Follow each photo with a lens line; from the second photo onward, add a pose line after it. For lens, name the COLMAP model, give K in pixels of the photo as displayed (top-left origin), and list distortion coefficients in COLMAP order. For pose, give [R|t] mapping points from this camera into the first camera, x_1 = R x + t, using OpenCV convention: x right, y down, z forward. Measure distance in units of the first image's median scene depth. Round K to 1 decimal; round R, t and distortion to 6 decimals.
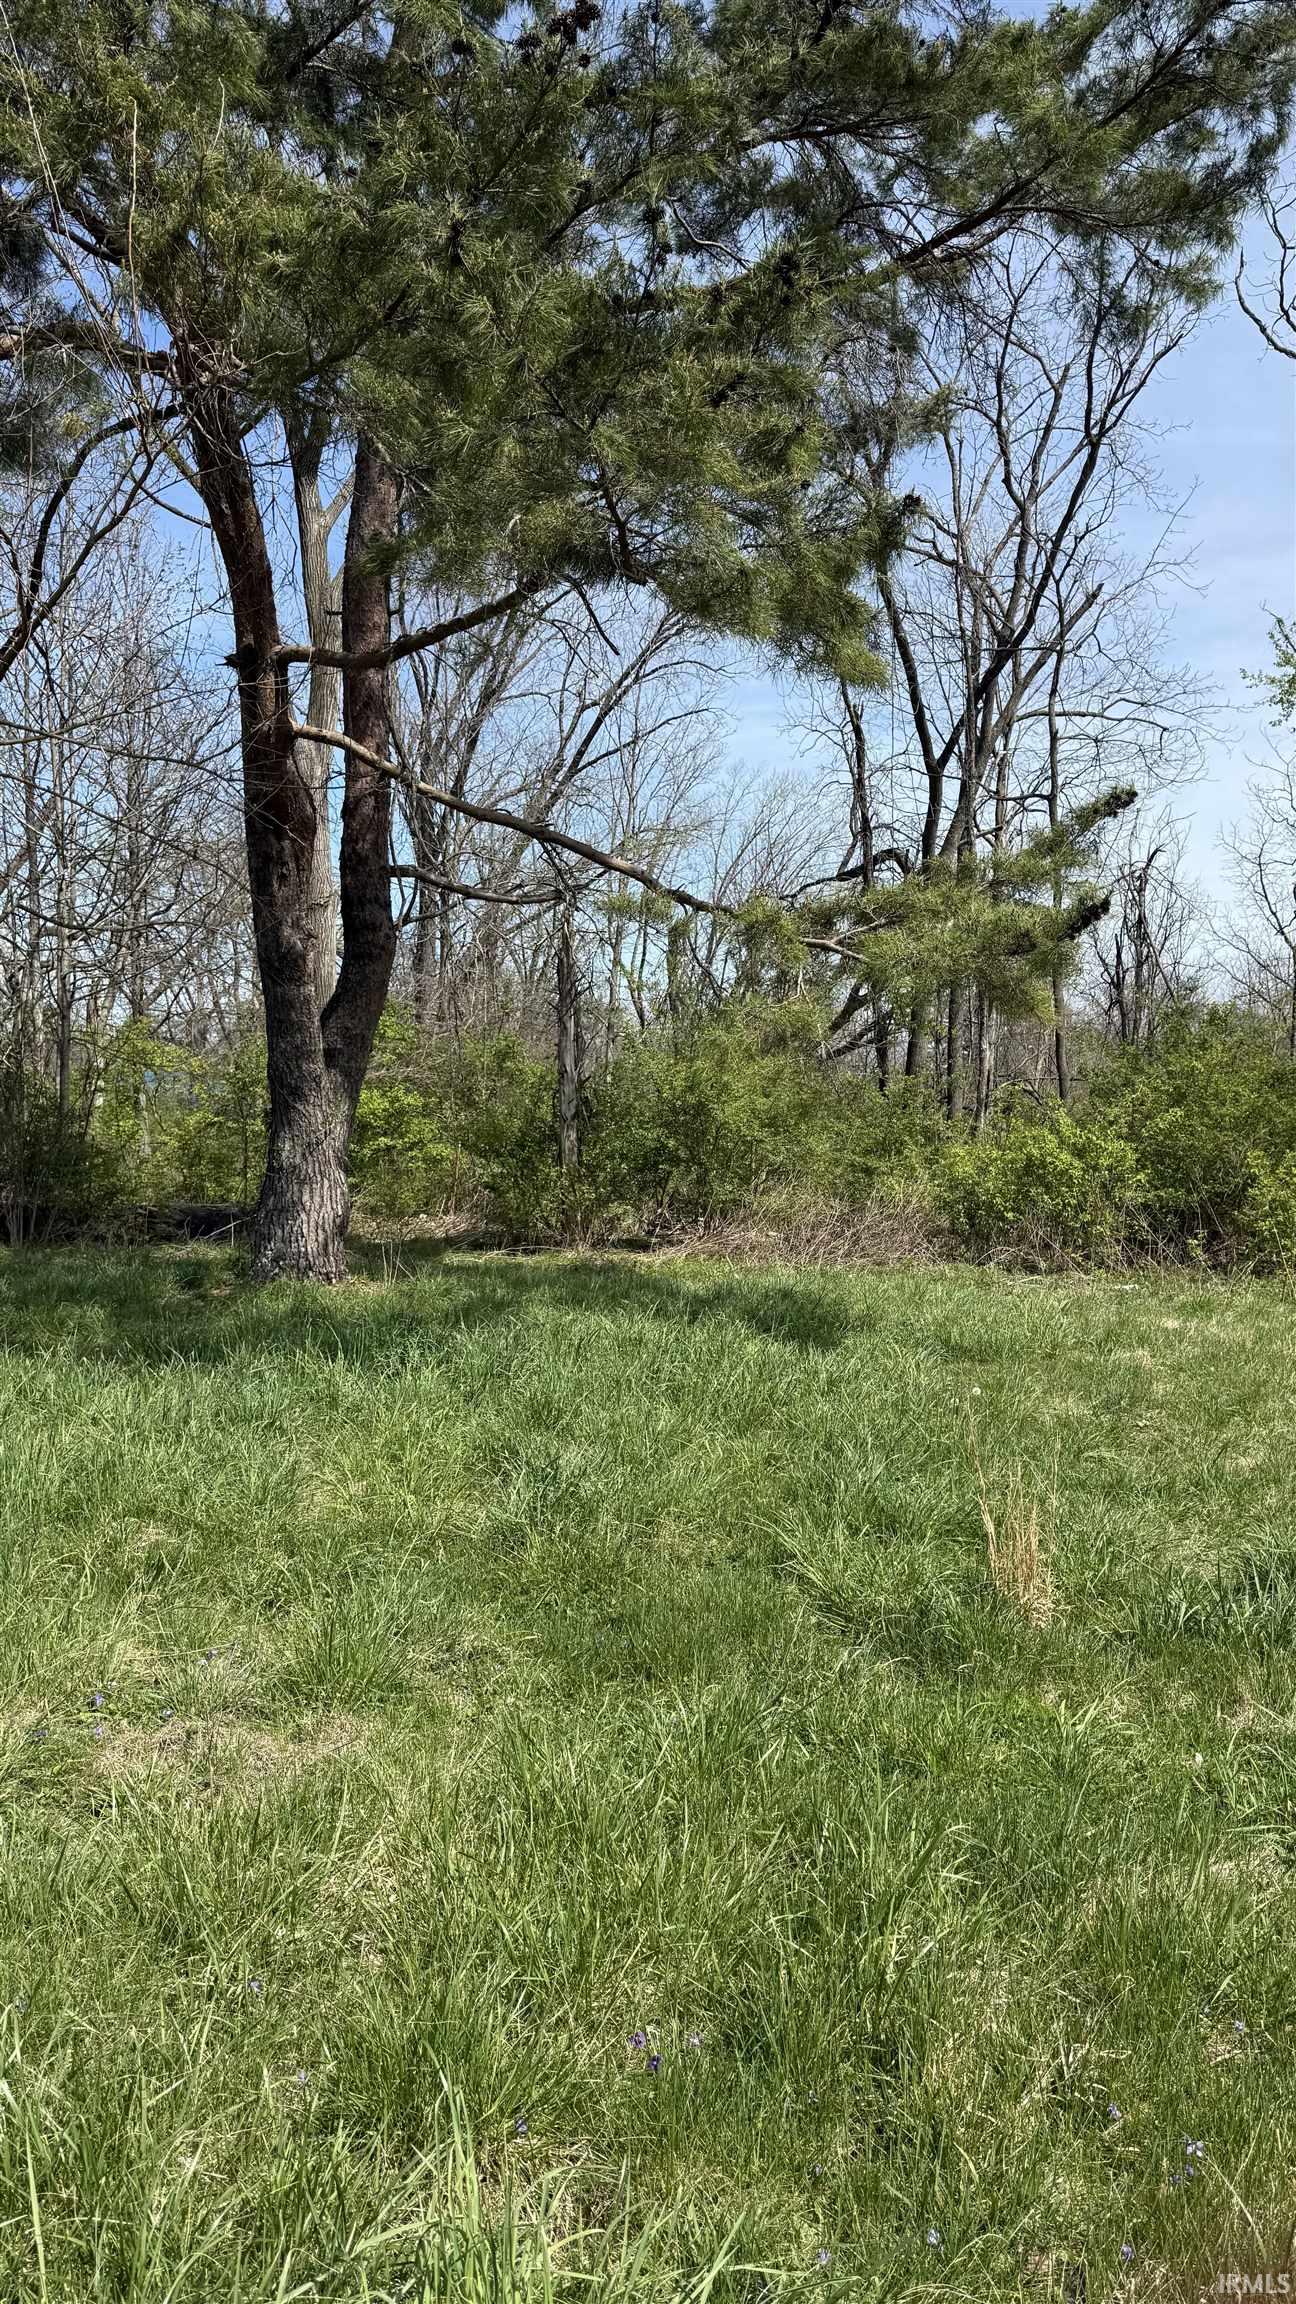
lens RADIAL K [[1681.6, 0, 639.8], [0, 1681.6, 1117.0], [0, 0, 1]] dist [0.086723, -0.094453]
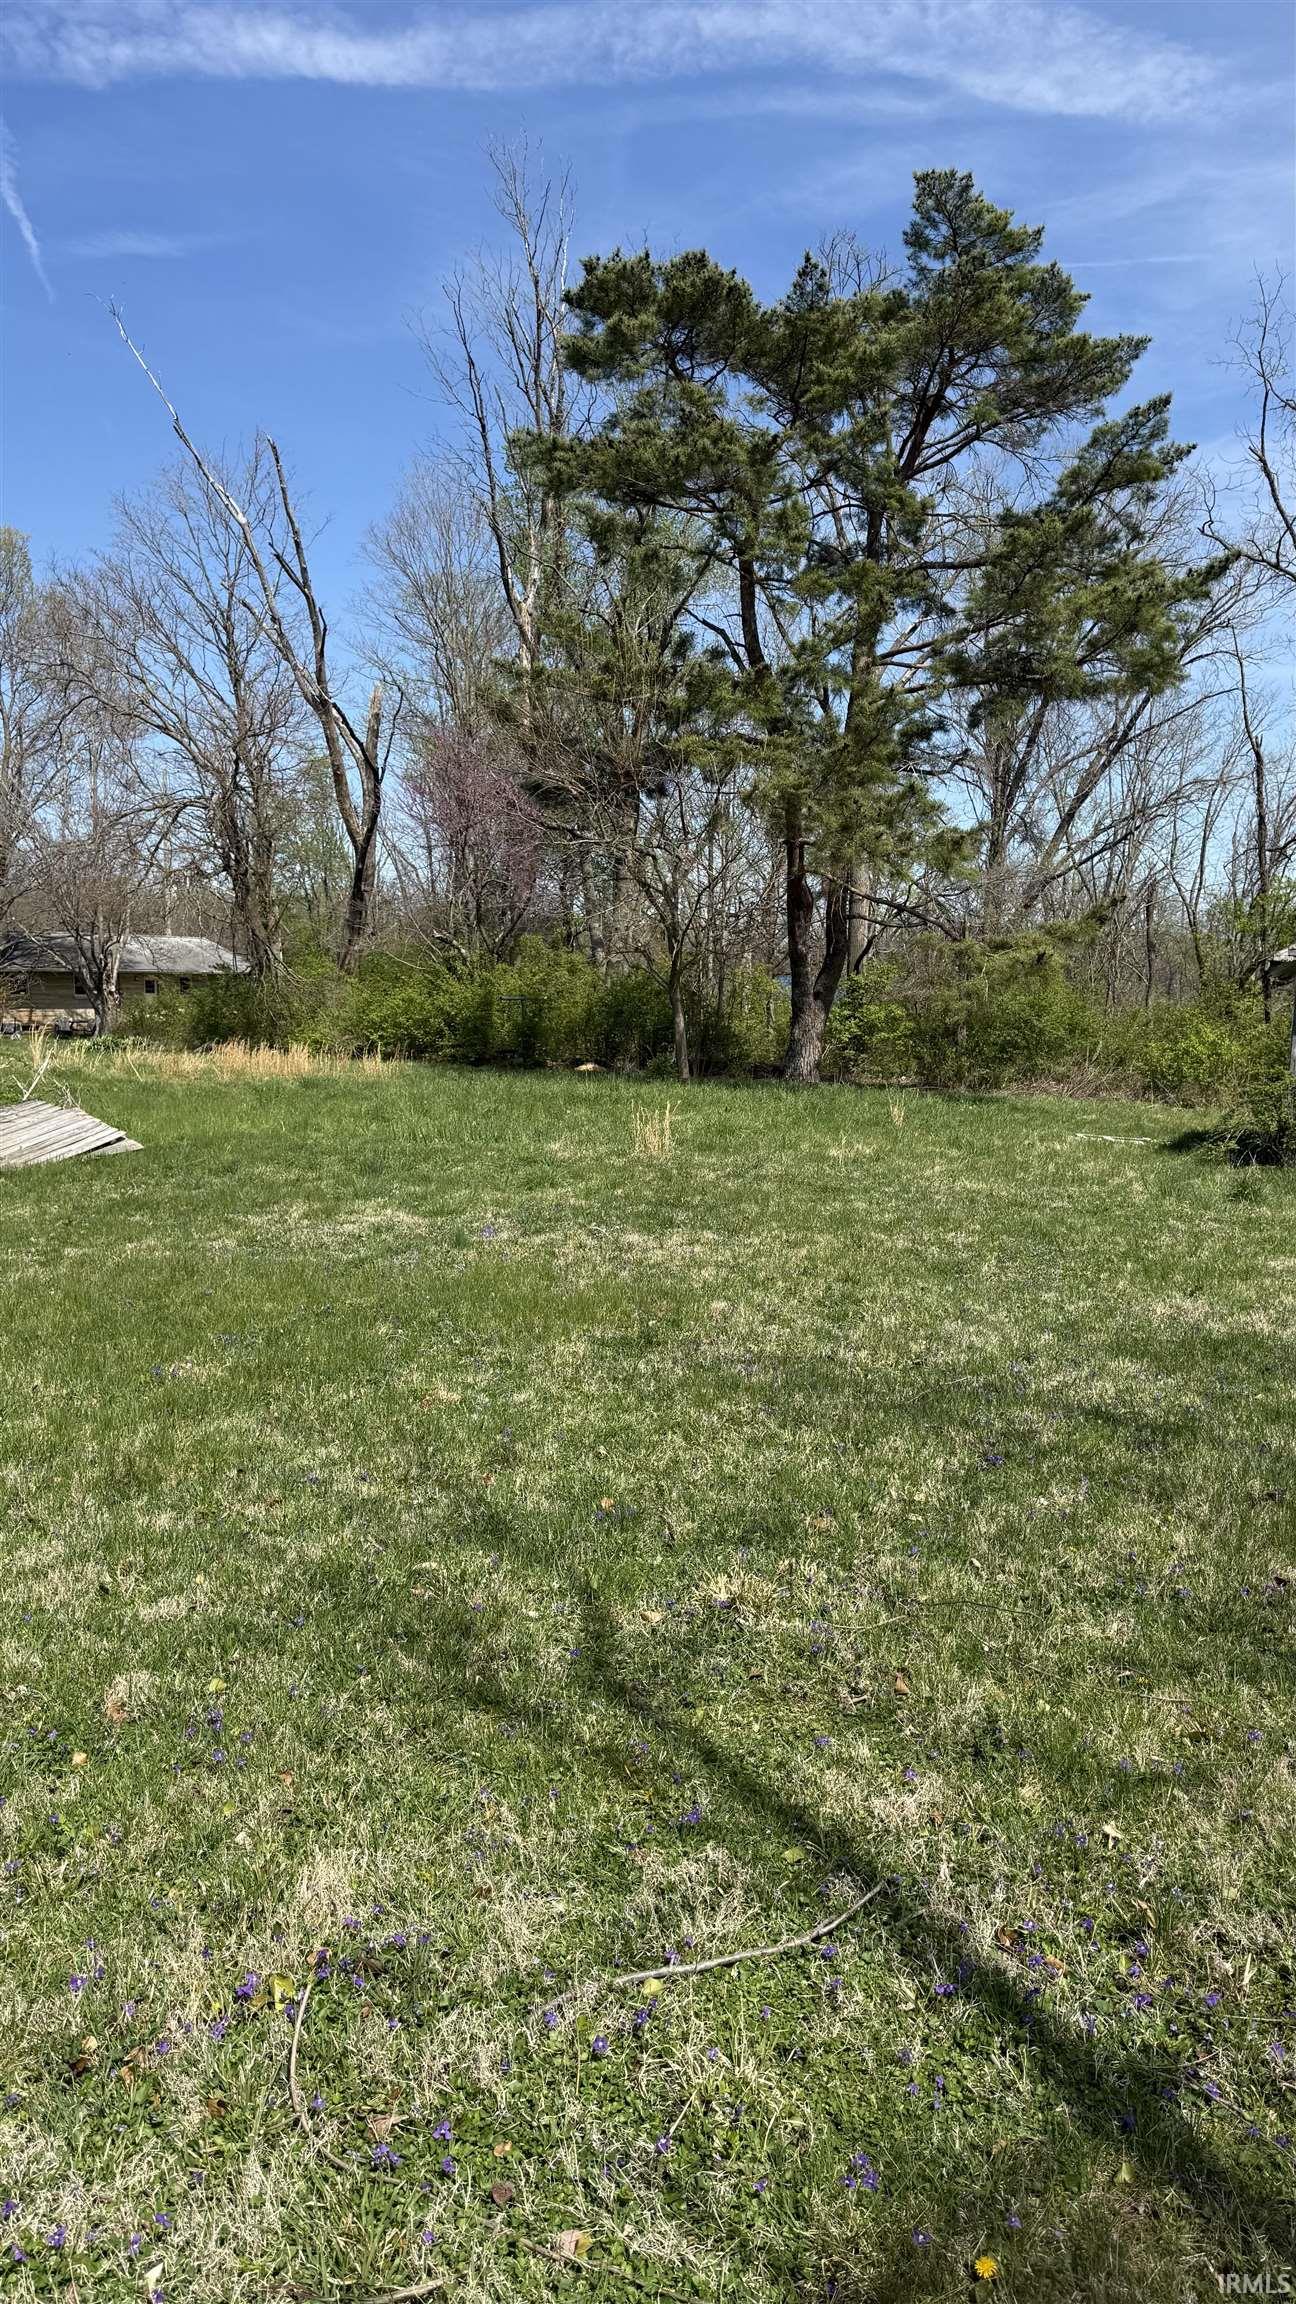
lens RADIAL K [[1681.6, 0, 639.8], [0, 1681.6, 1117.0], [0, 0, 1]] dist [0.086723, -0.094453]
pose [[0.929287, 0.044077, -0.366720, 0.502193], [-0.023594, 0.997910, 0.060152, -0.000202], [0.368605, -0.047246, 0.928385, -1.445328]]
